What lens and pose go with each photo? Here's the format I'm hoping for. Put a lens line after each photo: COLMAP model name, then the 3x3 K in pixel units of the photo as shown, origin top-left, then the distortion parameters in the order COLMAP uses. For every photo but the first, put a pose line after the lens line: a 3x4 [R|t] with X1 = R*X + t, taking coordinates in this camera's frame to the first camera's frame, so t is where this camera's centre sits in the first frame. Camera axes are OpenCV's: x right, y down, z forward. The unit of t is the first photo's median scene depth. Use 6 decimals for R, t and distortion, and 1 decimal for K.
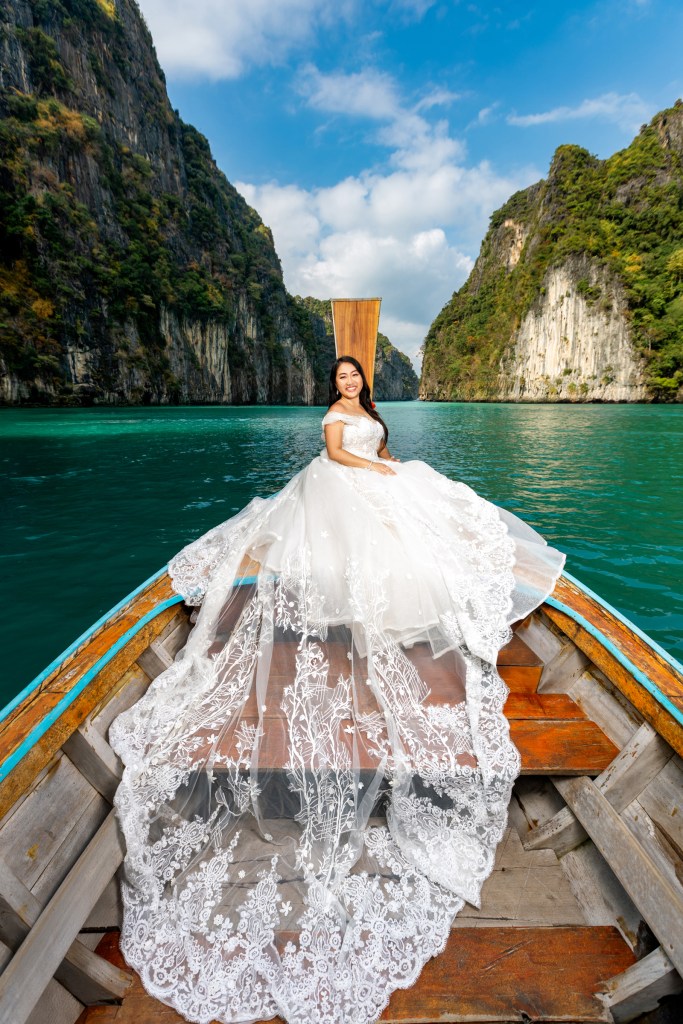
lens RADIAL K [[484.0, 0, 335.4], [0, 484.0, 511.0], [0, 0, 1]] dist [0.007182, -0.005140]
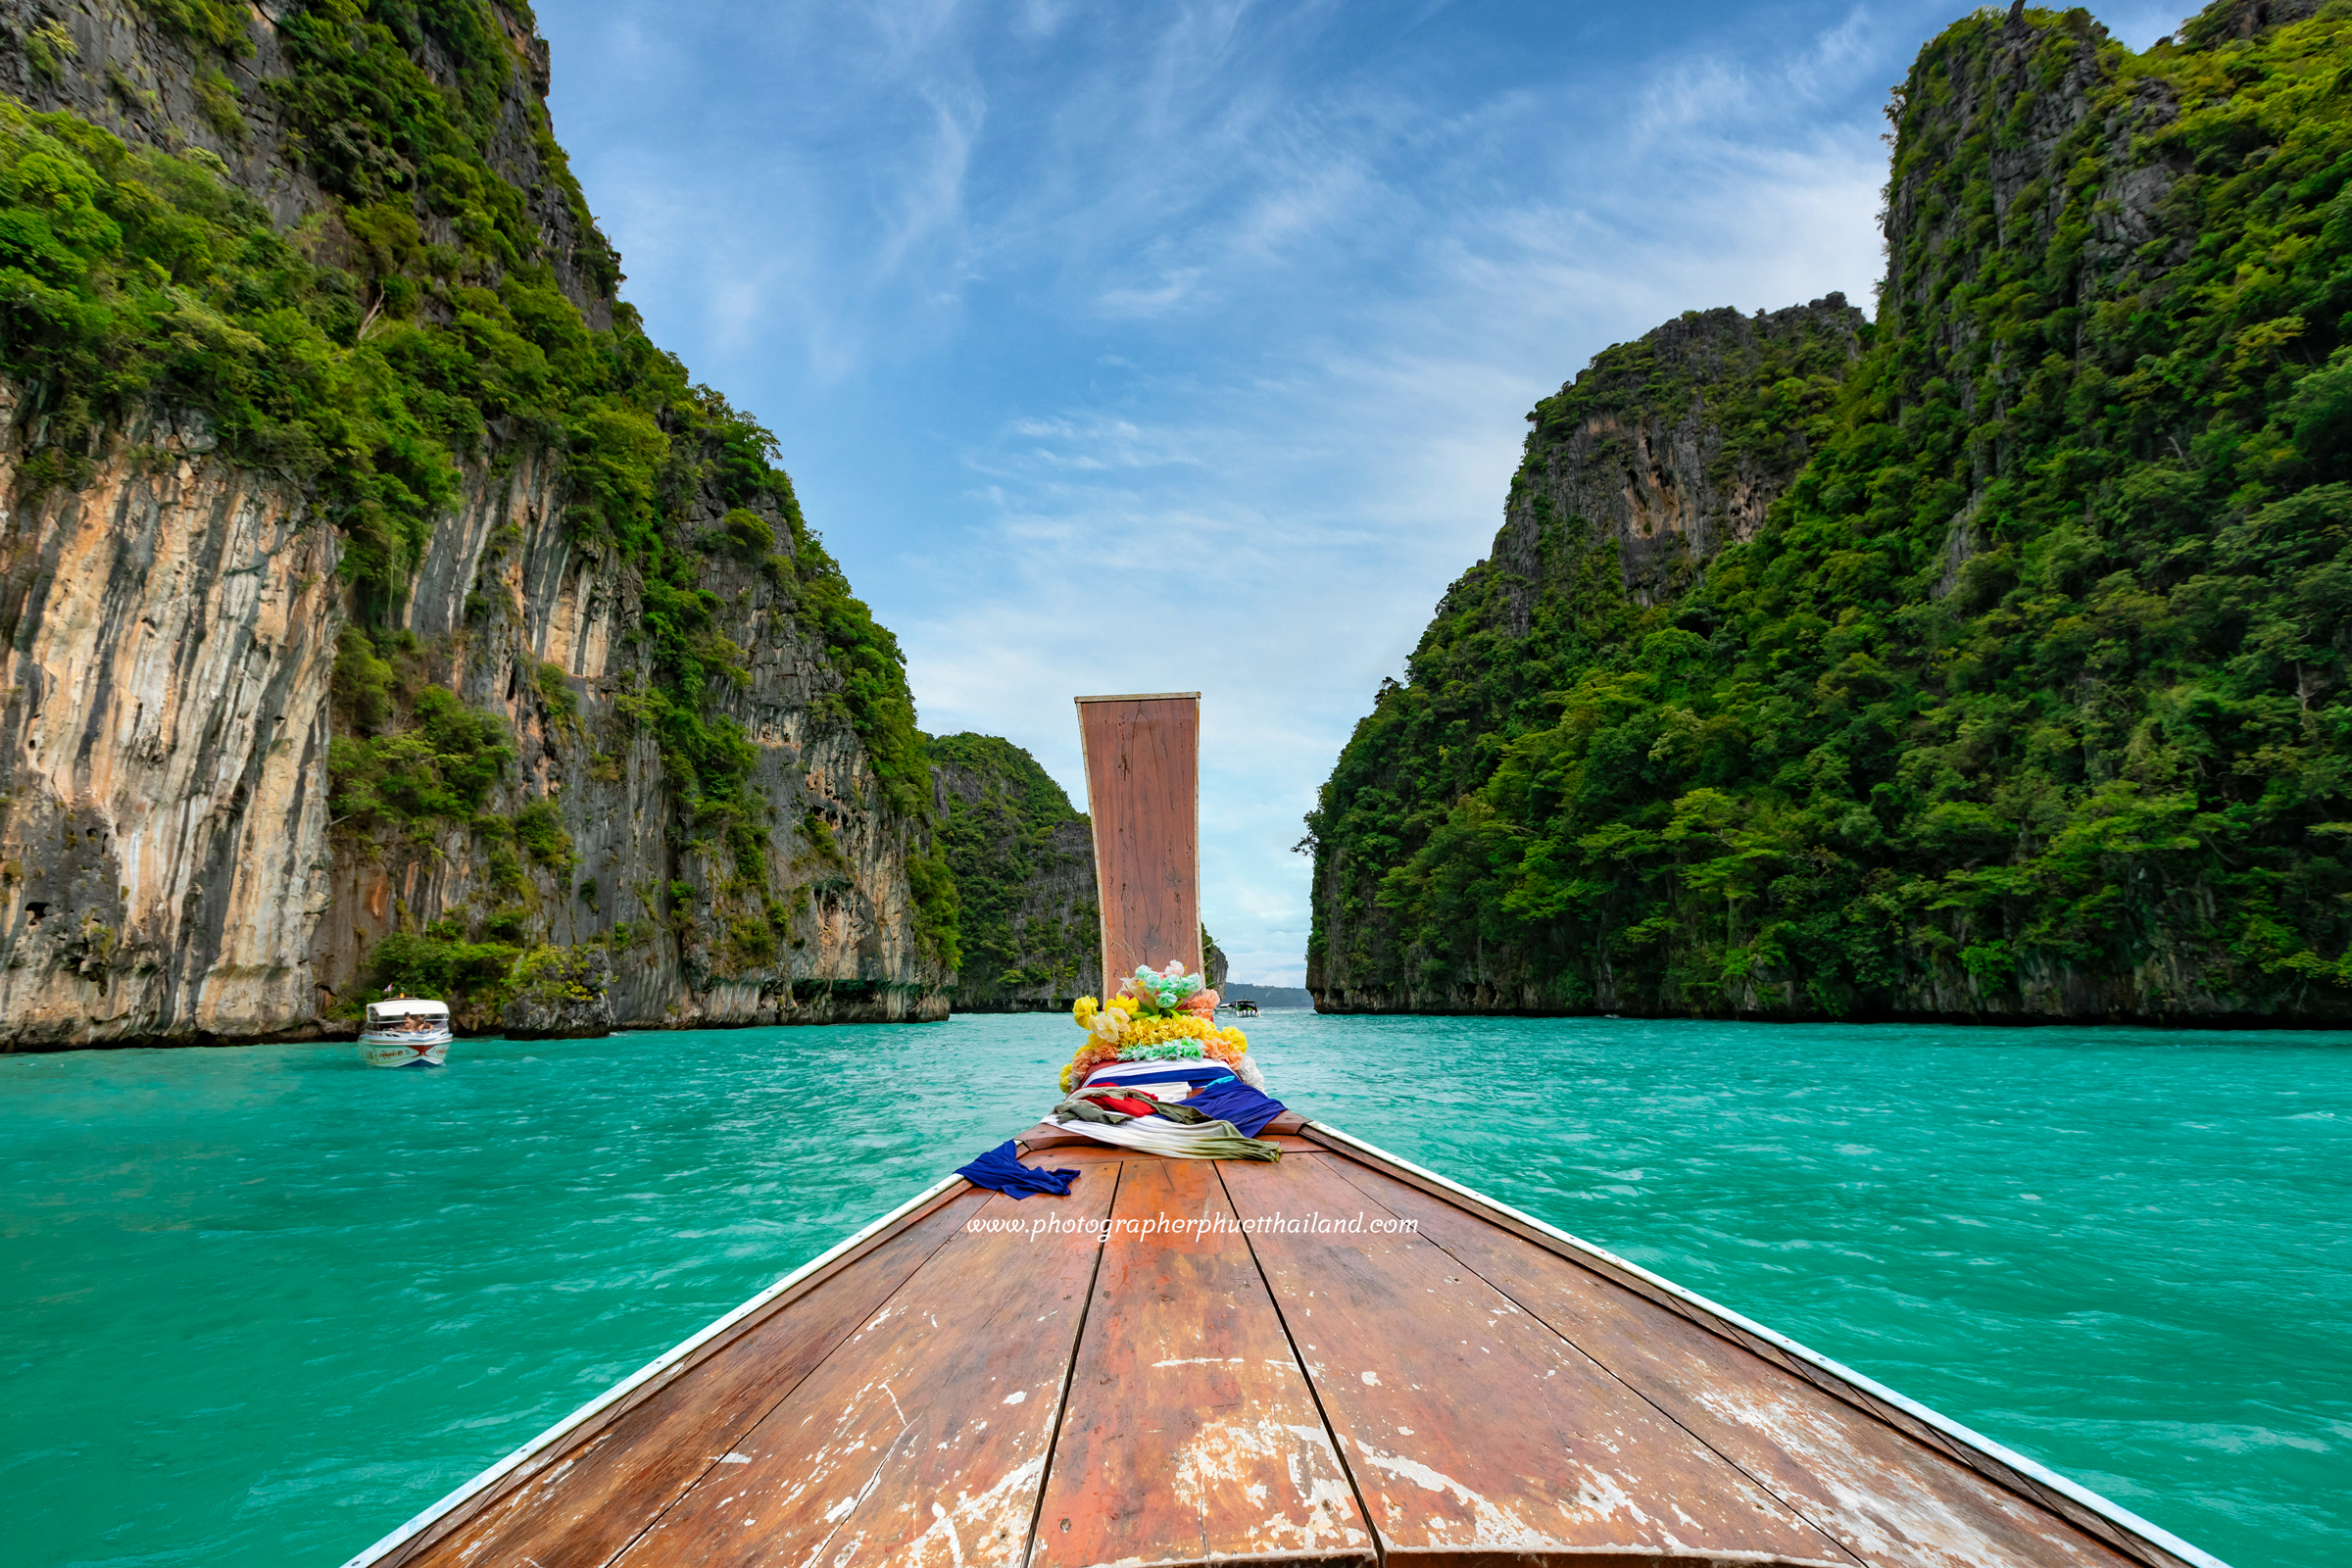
lens RADIAL K [[1110.3, 0, 1172.0], [0, 1110.3, 791.5], [0, 0, 1]] dist [0.008489, -0.004983]
pose [[0.981727, 0.038492, 0.186360, -0.033778], [0.040433, 0.914772, -0.401942, -0.176502], [-0.185948, 0.402132, 0.896500, 0.765967]]
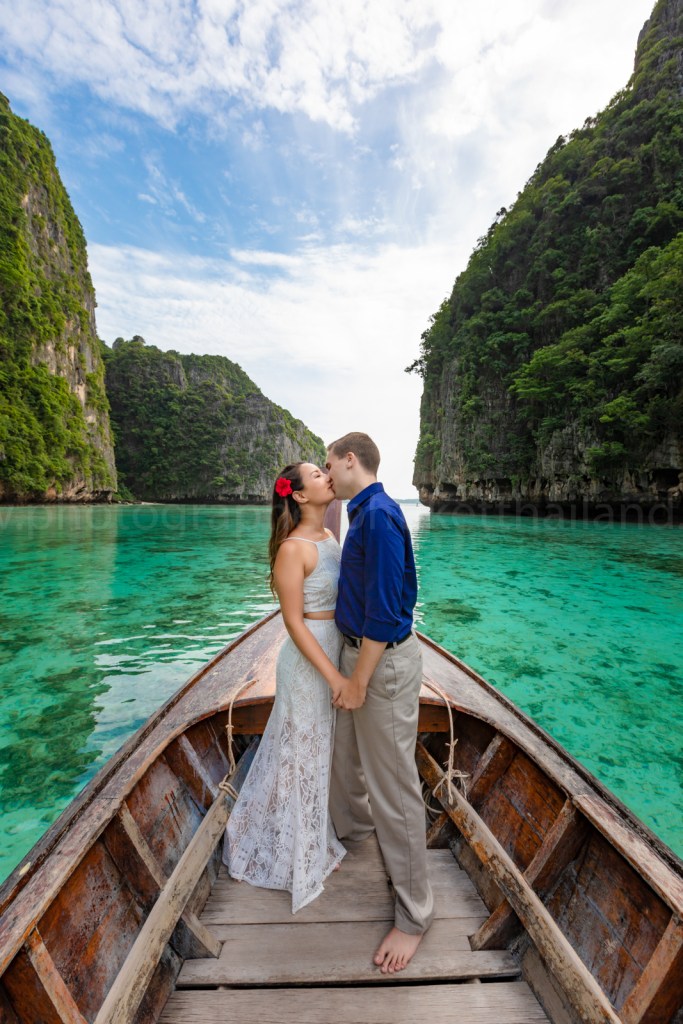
lens RADIAL K [[459.6, 0, 343.2], [0, 459.6, 516.8], [0, 0, 1]] dist [0.002022, 0.000019]
pose [[0.969240, 0.013595, 0.245744, 0.082189], [0.033854, 0.981618, -0.187829, -0.286635], [-0.243780, 0.190371, 0.950963, 1.268648]]
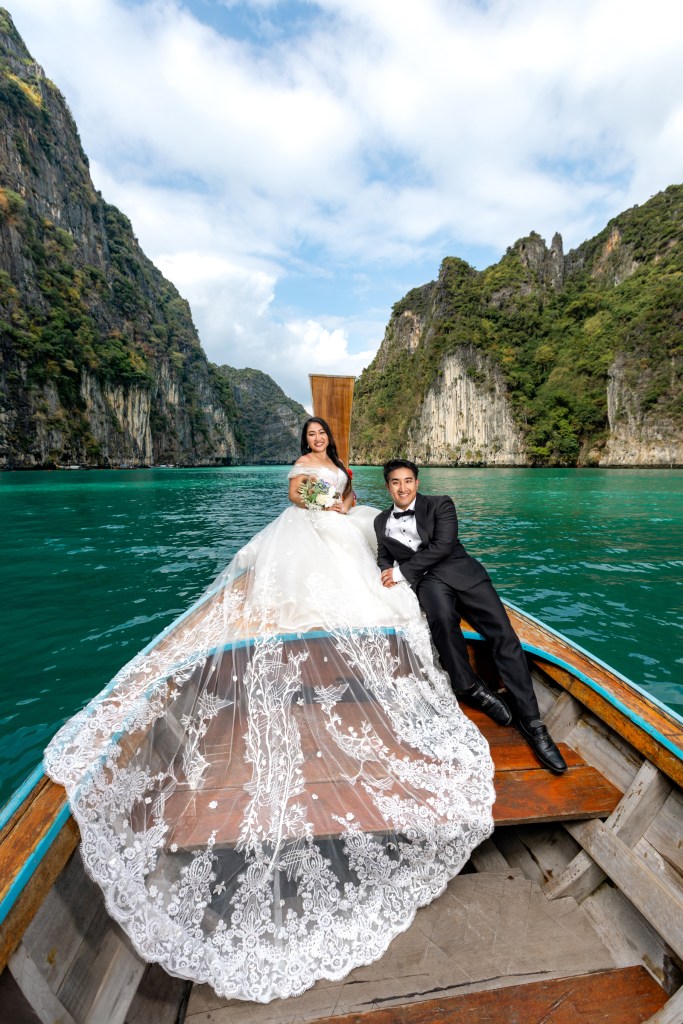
lens RADIAL K [[483.4, 0, 345.9], [0, 483.4, 512.6], [0, 0, 1]] dist [0.008489, -0.004983]
pose [[0.981051, -0.013899, 0.193250, -0.021254], [0.037711, 0.992046, -0.120093, 0.010202], [-0.190043, 0.125105, 0.973772, -0.043777]]
